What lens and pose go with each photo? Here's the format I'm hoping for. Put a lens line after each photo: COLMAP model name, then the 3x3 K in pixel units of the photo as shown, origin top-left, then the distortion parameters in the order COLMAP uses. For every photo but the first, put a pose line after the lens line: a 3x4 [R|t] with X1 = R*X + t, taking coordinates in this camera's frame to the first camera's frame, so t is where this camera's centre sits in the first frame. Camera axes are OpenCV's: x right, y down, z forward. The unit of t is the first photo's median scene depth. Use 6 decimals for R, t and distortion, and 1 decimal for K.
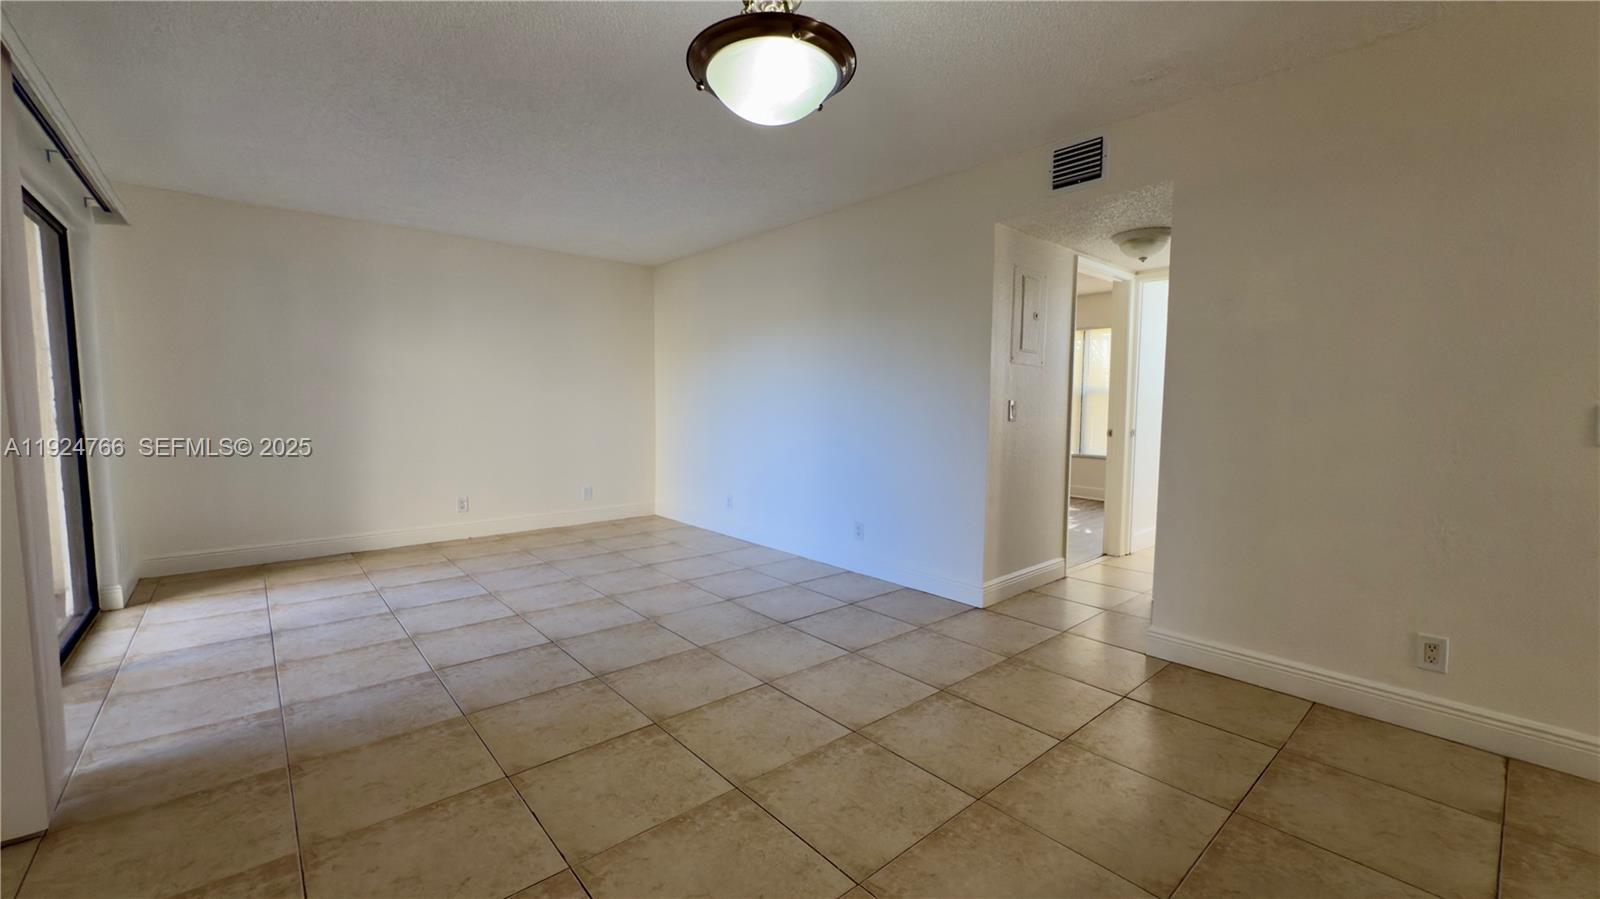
lens RADIAL K [[643.8, 0, 795.3], [0, 643.8, 454.3], [0, 0, 1]] dist [0.003519, 0.001058]
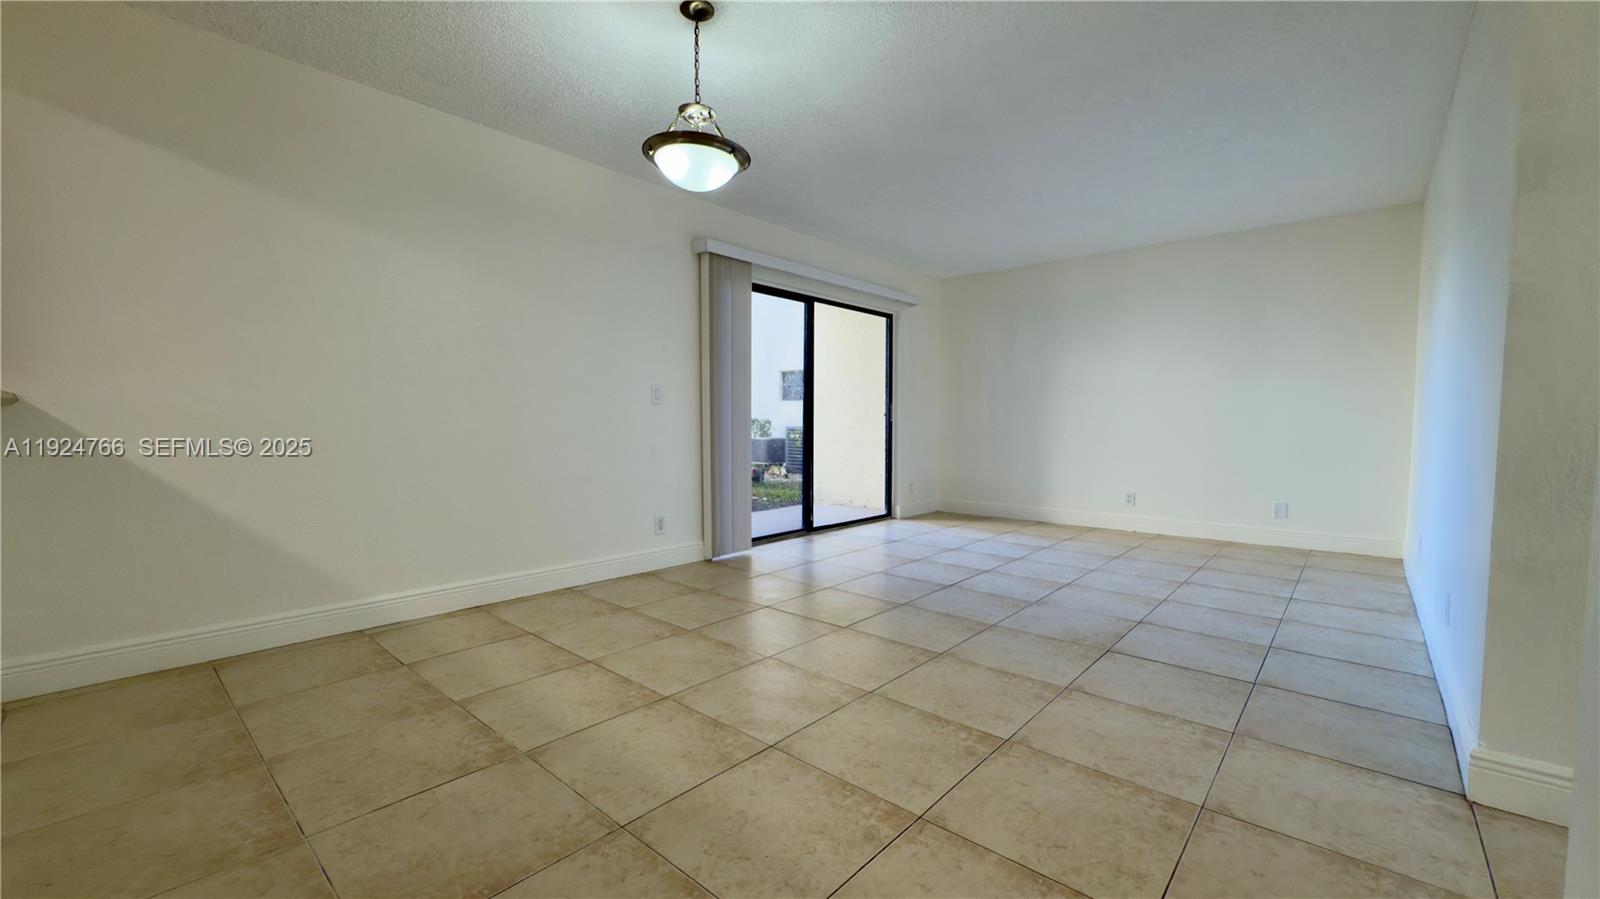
lens RADIAL K [[643.8, 0, 794.9], [0, 643.8, 448.2], [0, 0, 1]] dist [0.003519, 0.001058]
pose [[0.137905, 0.036204, -0.989784, 0.602643], [-0.087660, 0.995856, 0.024212, 0.024888], [0.986559, 0.083425, 0.140507, 0.415709]]
